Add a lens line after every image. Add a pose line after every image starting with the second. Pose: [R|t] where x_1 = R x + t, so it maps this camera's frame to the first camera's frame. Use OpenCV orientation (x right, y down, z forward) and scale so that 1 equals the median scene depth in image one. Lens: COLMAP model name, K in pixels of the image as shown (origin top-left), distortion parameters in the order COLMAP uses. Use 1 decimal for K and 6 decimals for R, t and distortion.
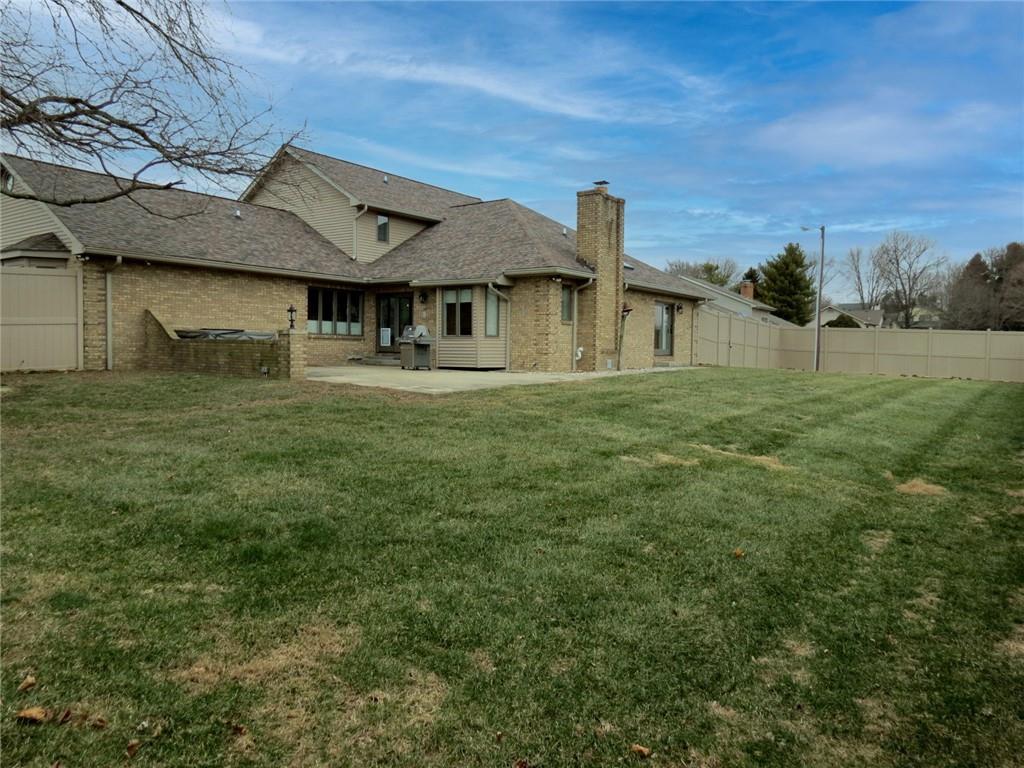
lens RADIAL K [[725.6, 0, 518.8], [0, 725.6, 384.9], [0, 0, 1]] dist [-0.046078, 0.029438]
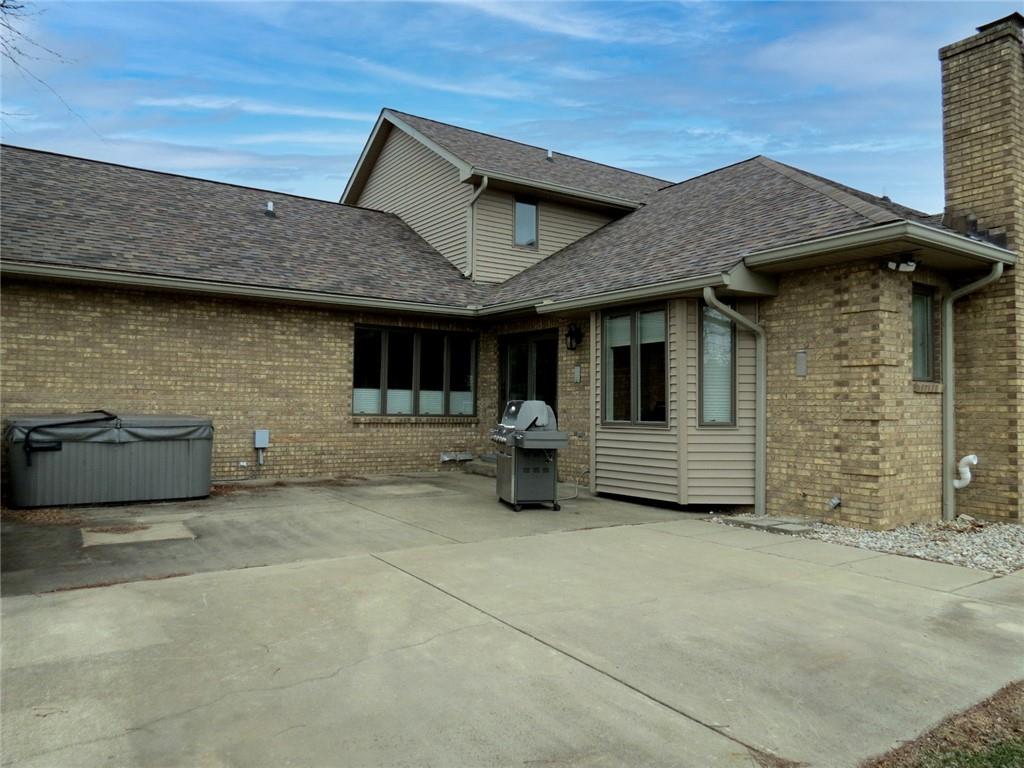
lens RADIAL K [[725.6, 0, 518.8], [0, 725.6, 384.9], [0, 0, 1]] dist [-0.046078, 0.029438]
pose [[0.939472, -0.015924, -0.342254, -0.003404], [-0.012967, 0.996551, -0.081960, -0.053545], [0.342379, 0.081438, 0.936026, 0.576826]]
